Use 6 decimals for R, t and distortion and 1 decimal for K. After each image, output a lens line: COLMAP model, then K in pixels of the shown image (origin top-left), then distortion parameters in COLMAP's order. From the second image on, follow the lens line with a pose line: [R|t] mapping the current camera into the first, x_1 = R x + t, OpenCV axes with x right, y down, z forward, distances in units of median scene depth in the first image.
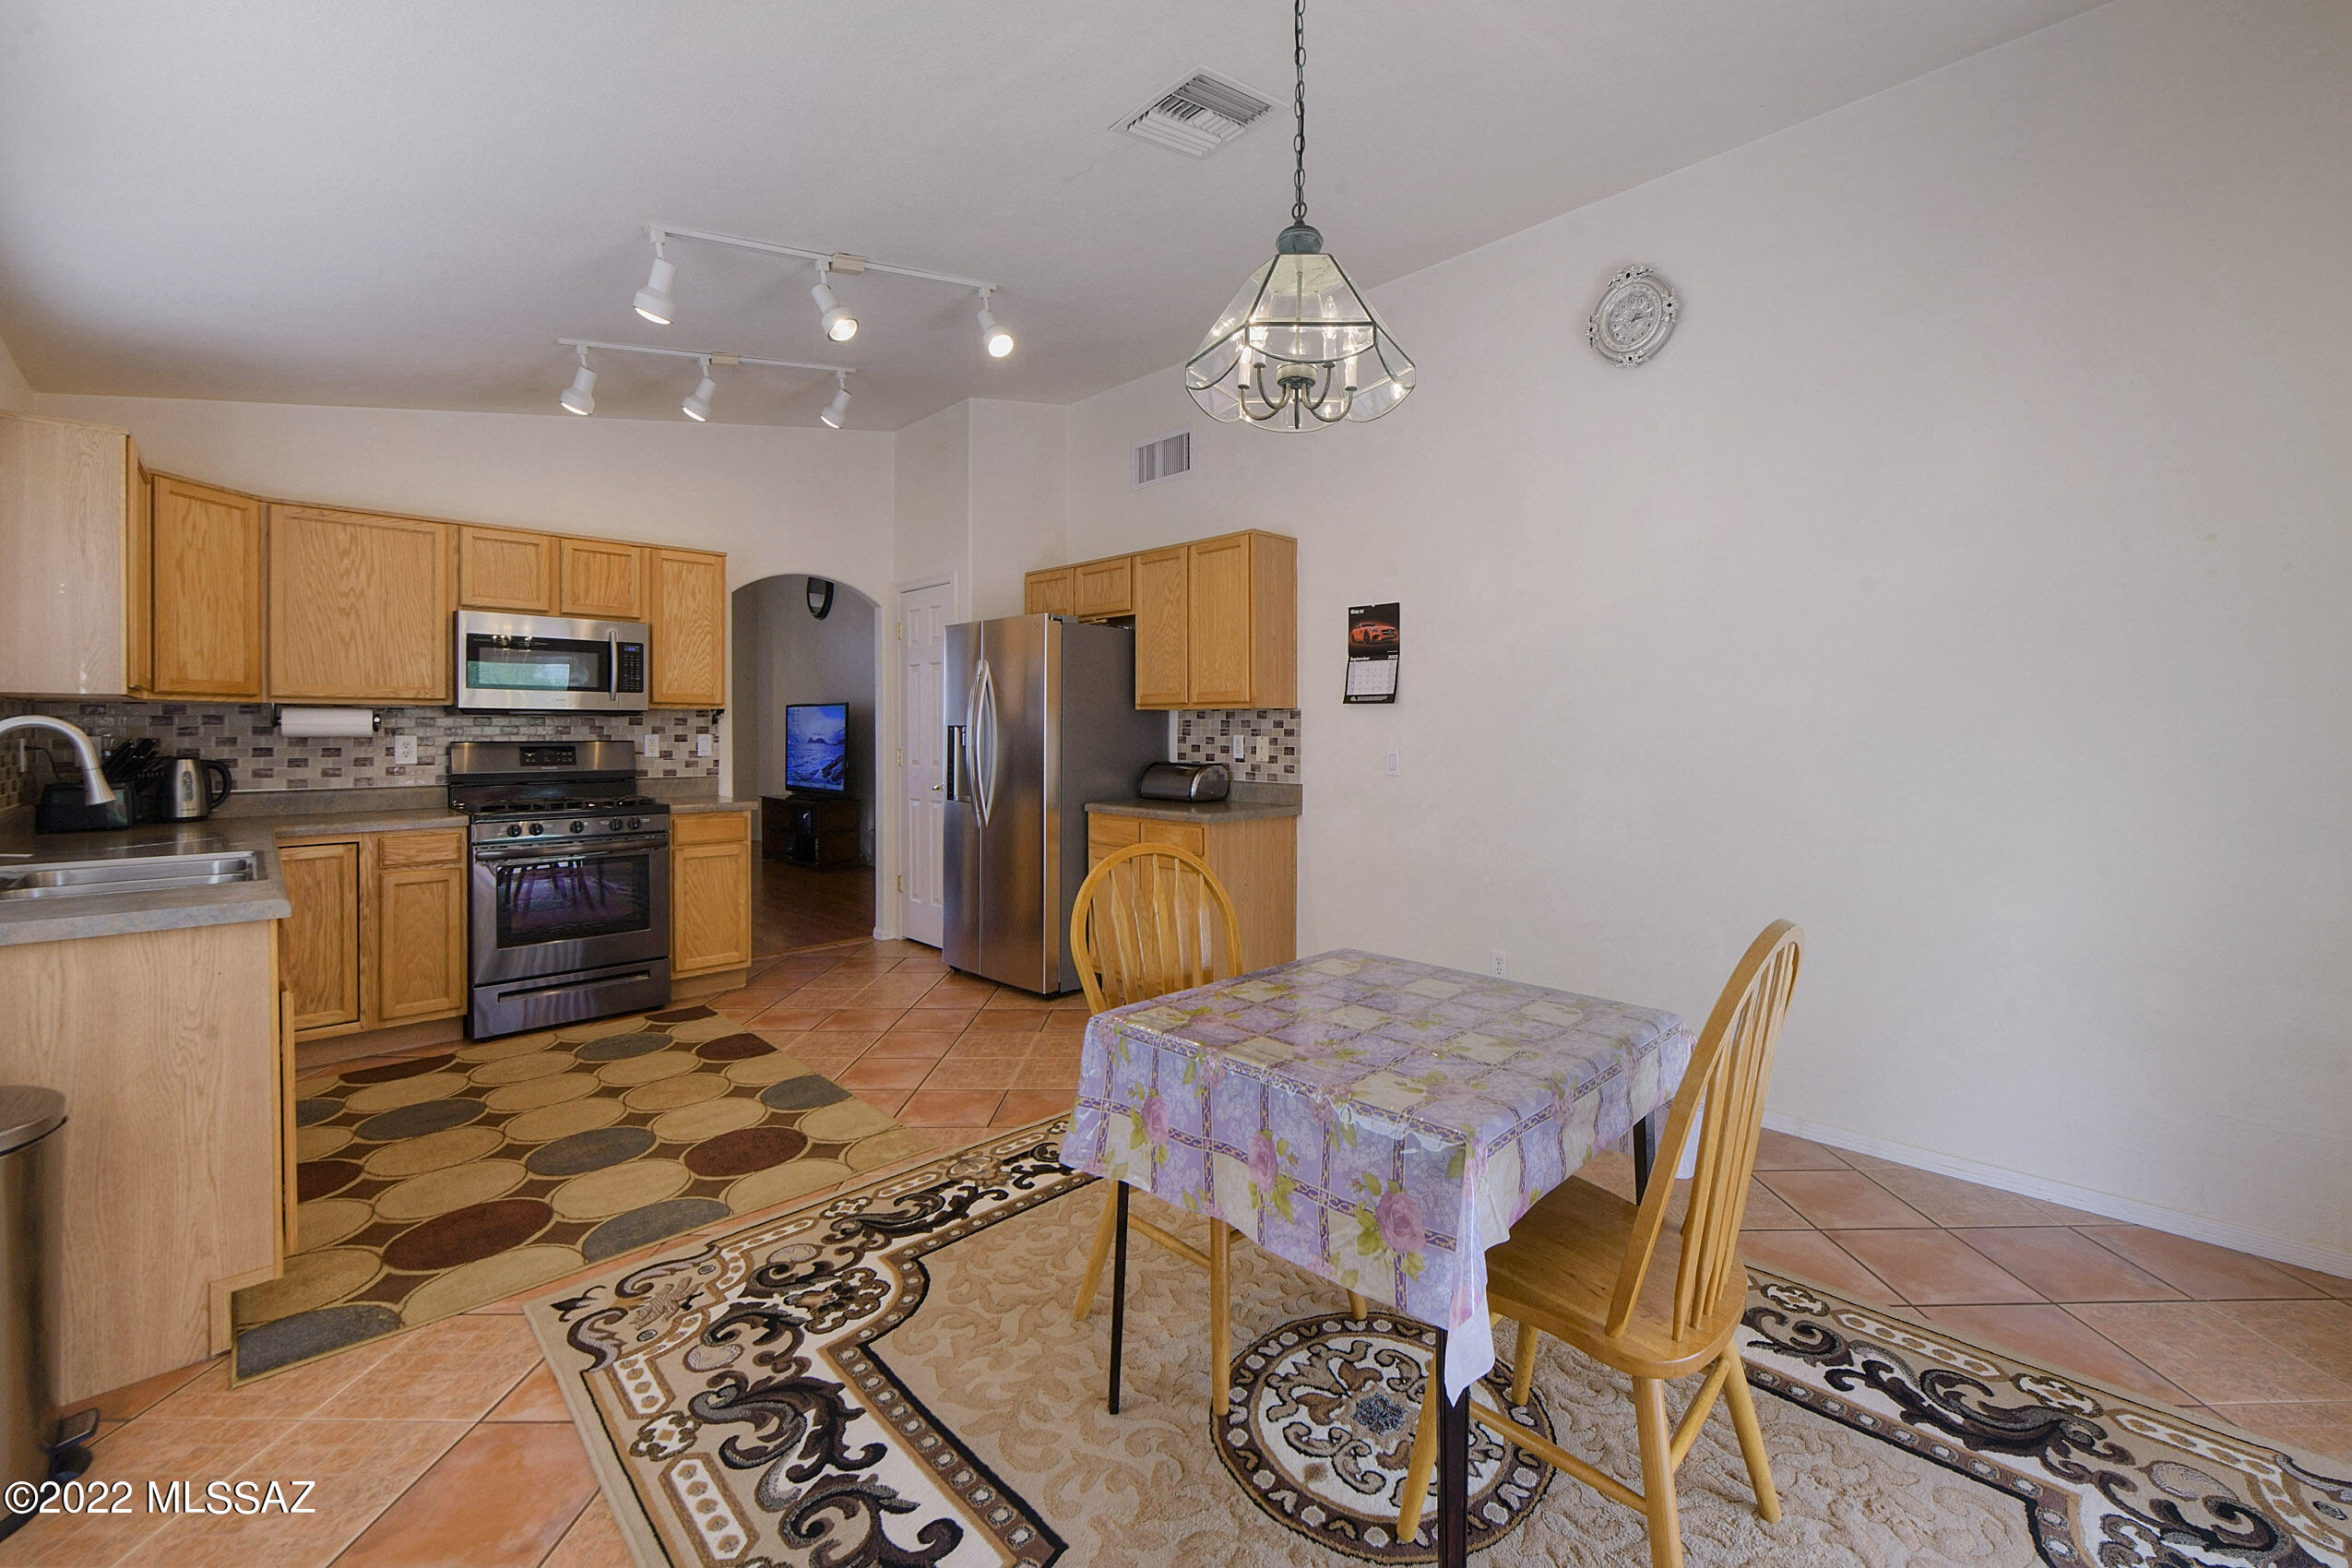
lens RADIAL K [[973.0, 0, 1237.7], [0, 973.0, 740.3], [0, 0, 1]] dist [-0.004906, -0.000162]
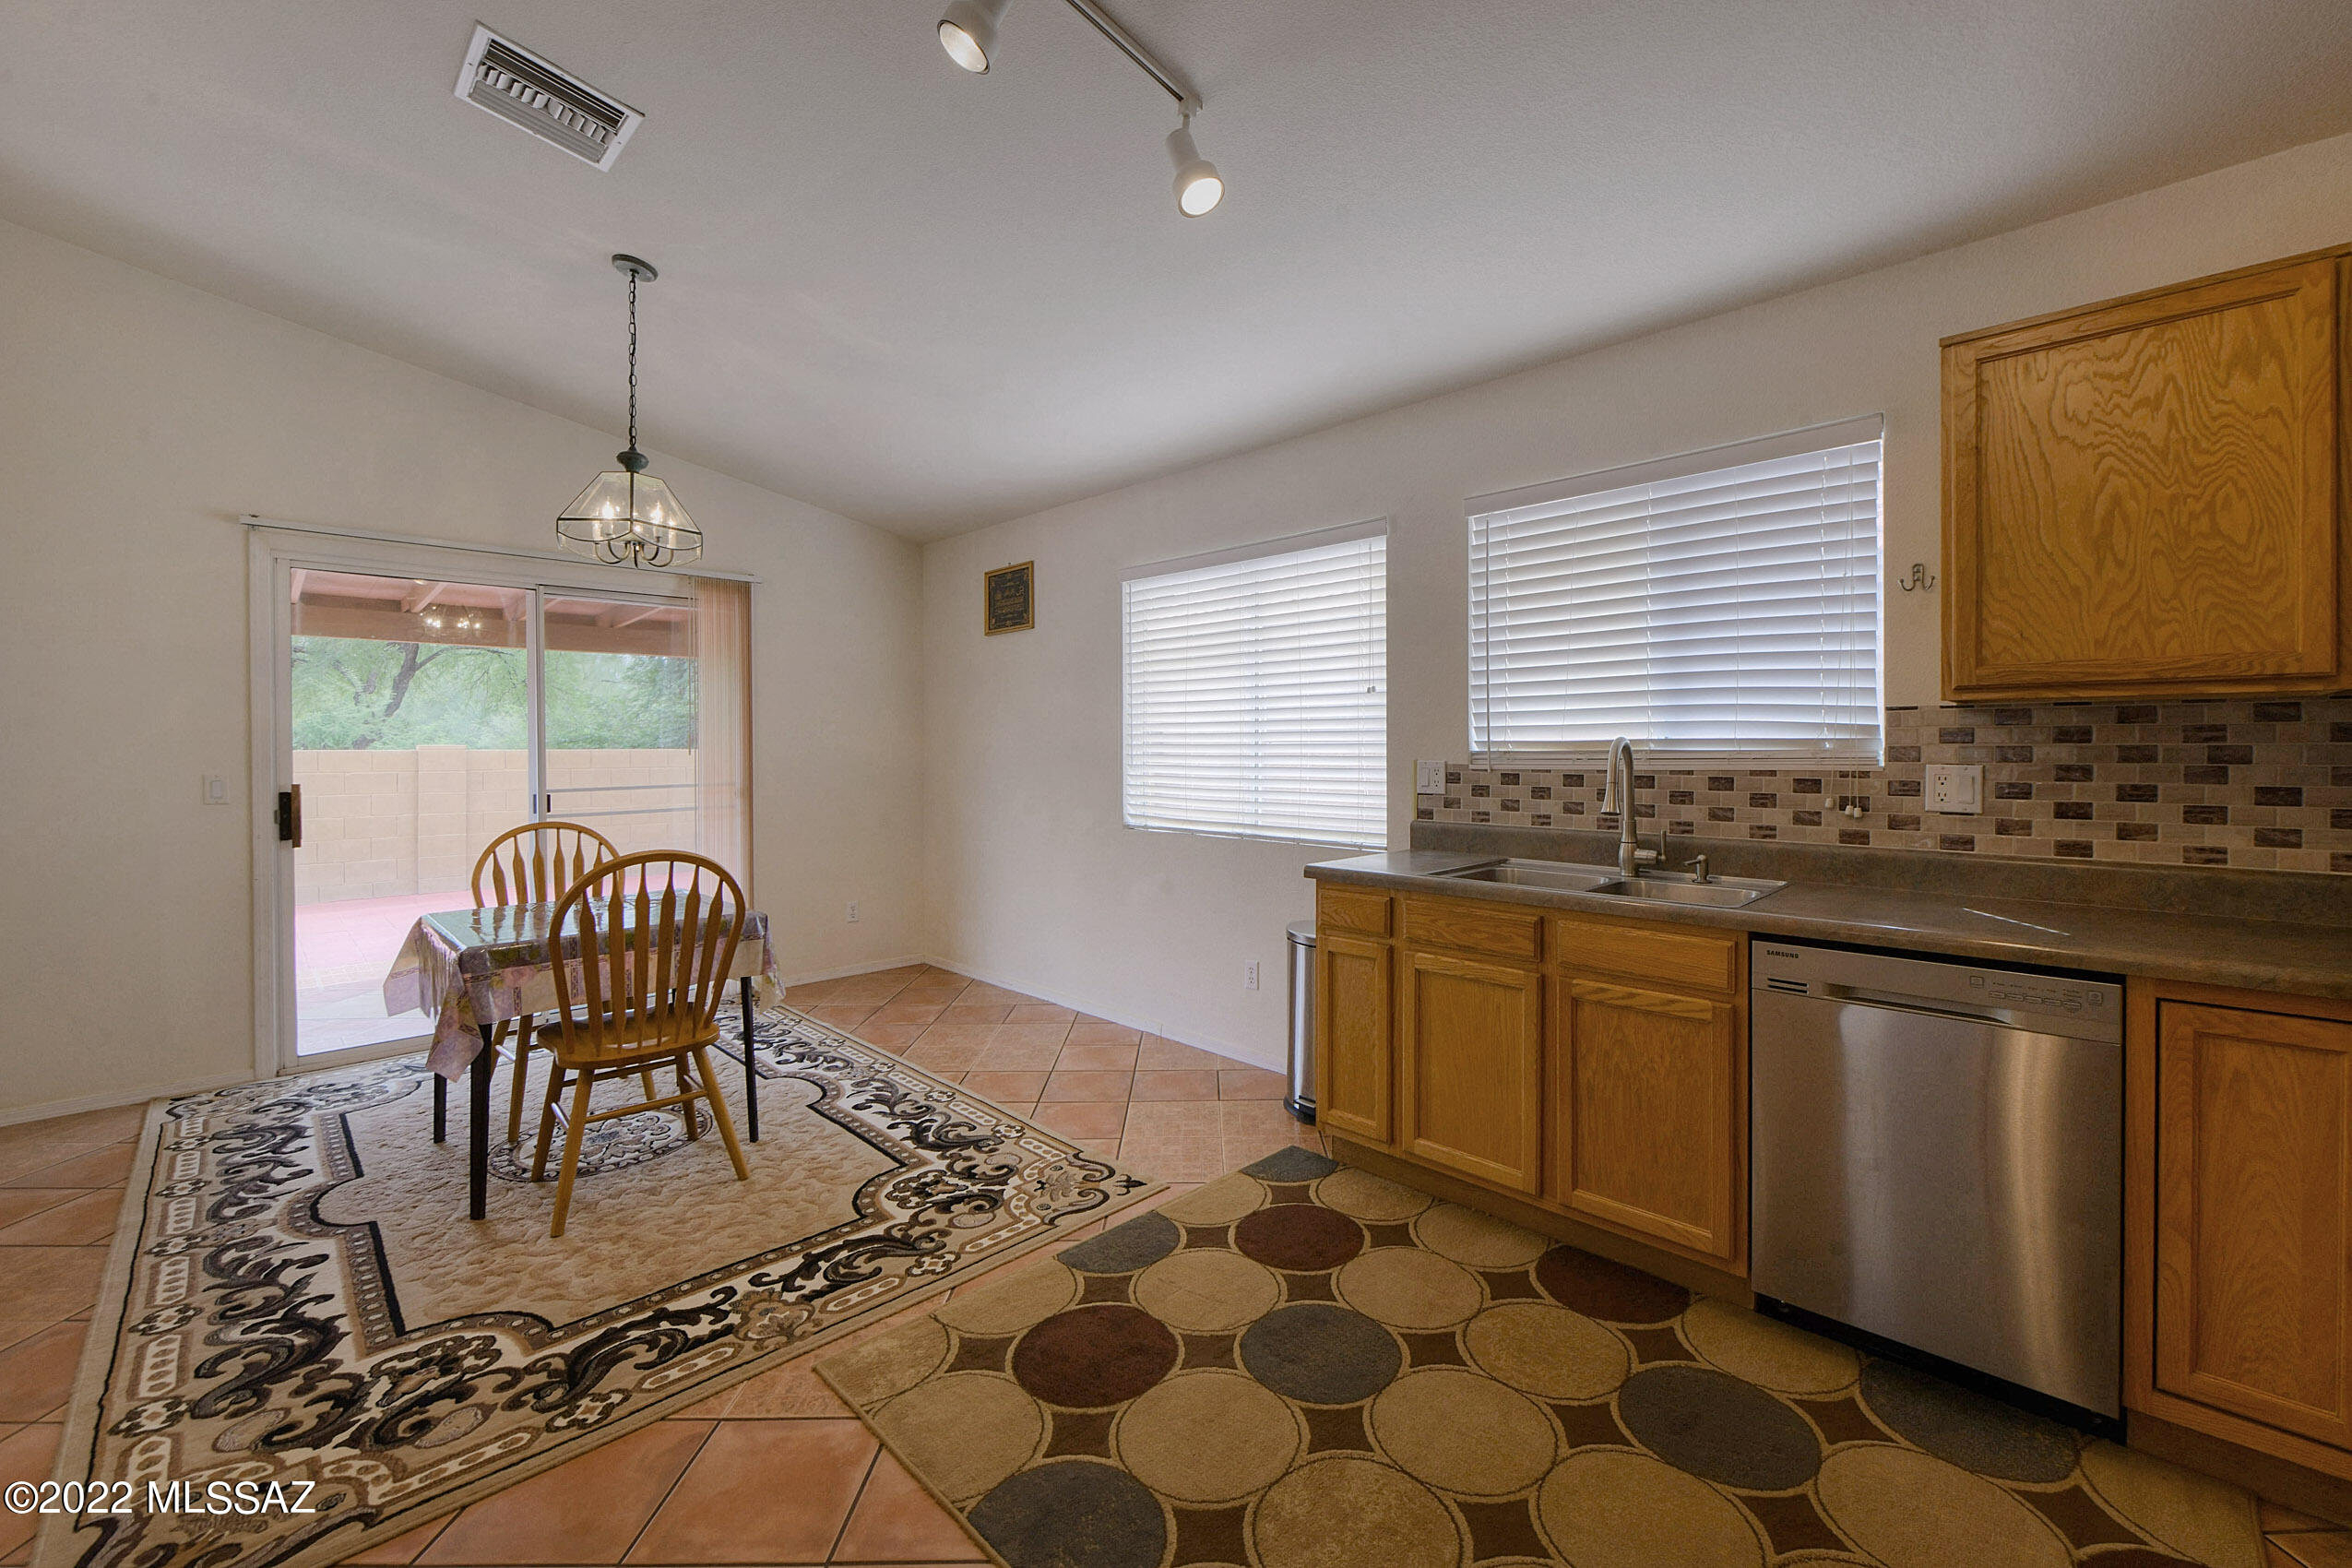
lens RADIAL K [[945.8, 0, 1280.2], [0, 945.8, 751.9], [0, 0, 1]] dist [-0.007742, 0.000338]
pose [[-0.998476, 0.003080, -0.055100, -0.481883], [0.002191, 0.999867, 0.016177, -0.017216], [0.055143, 0.016032, -0.998350, 1.342847]]
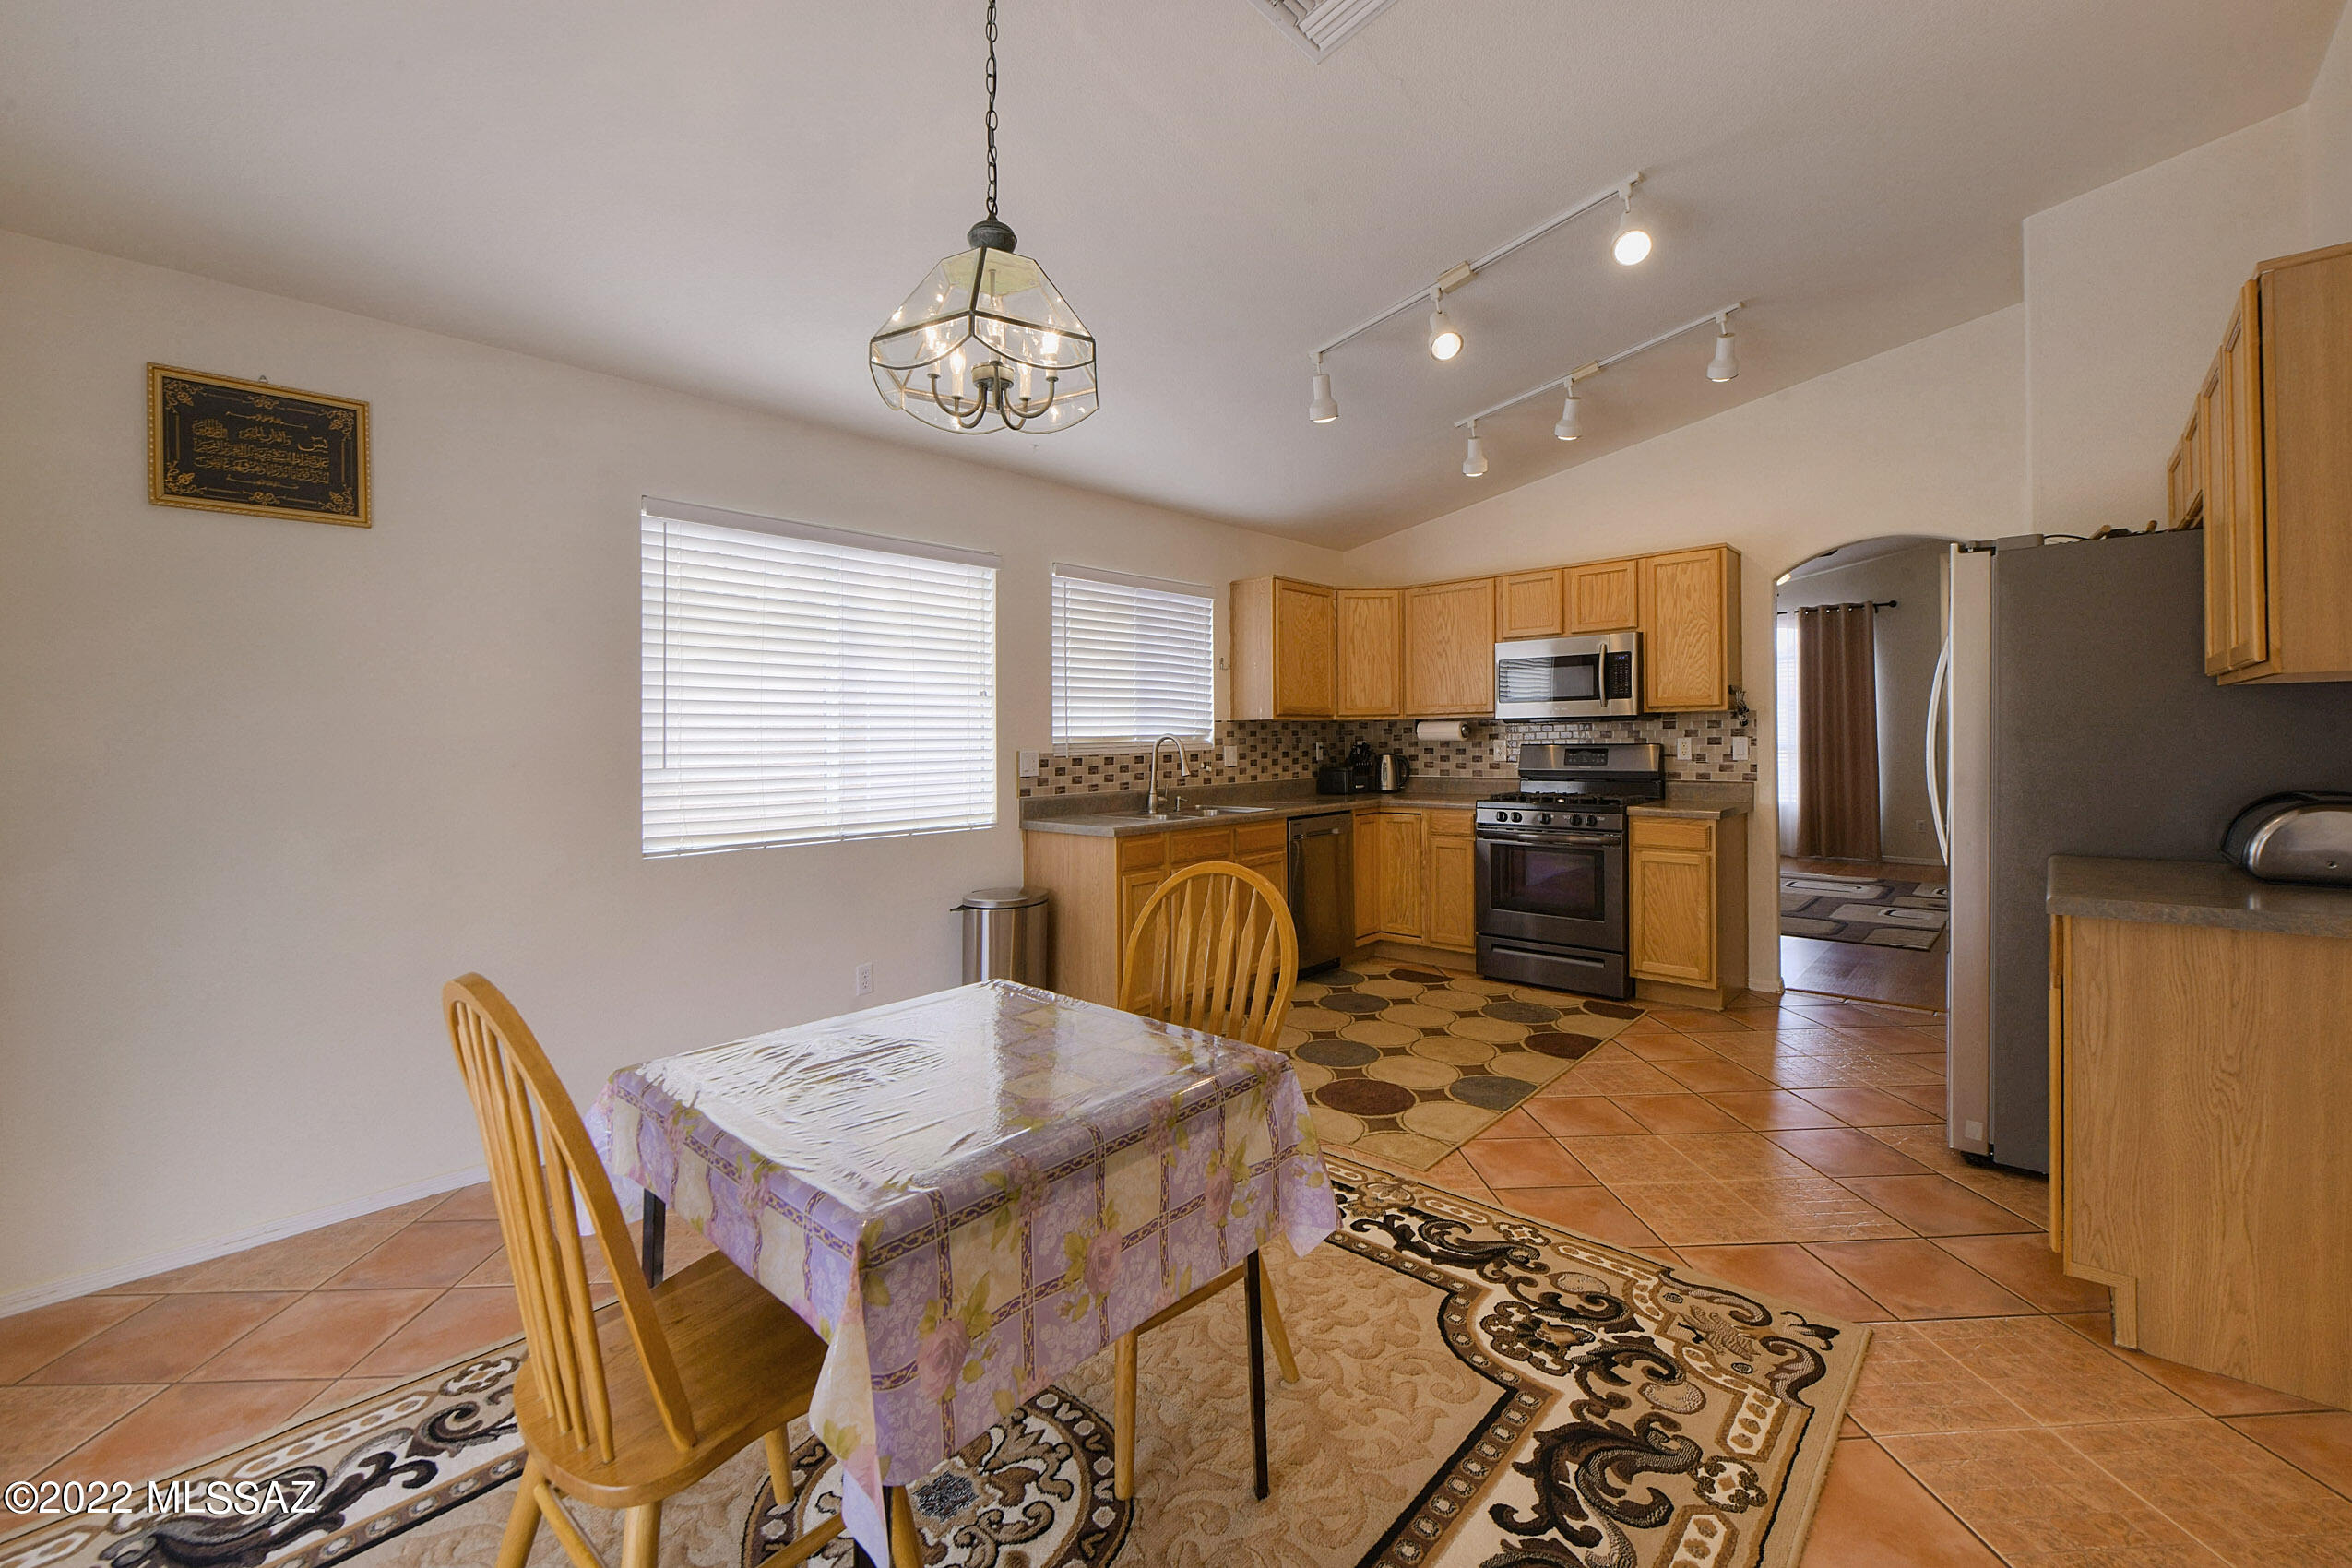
lens RADIAL K [[922.8, 0, 1114.7], [0, 922.8, 753.3], [0, 0, 1]] dist [-0.002681, -0.000287]
pose [[-0.008136, 0.014364, -0.999864, 0.484326], [0.003638, 0.999891, 0.014334, -0.007622], [0.999960, -0.003521, -0.008188, 0.565686]]
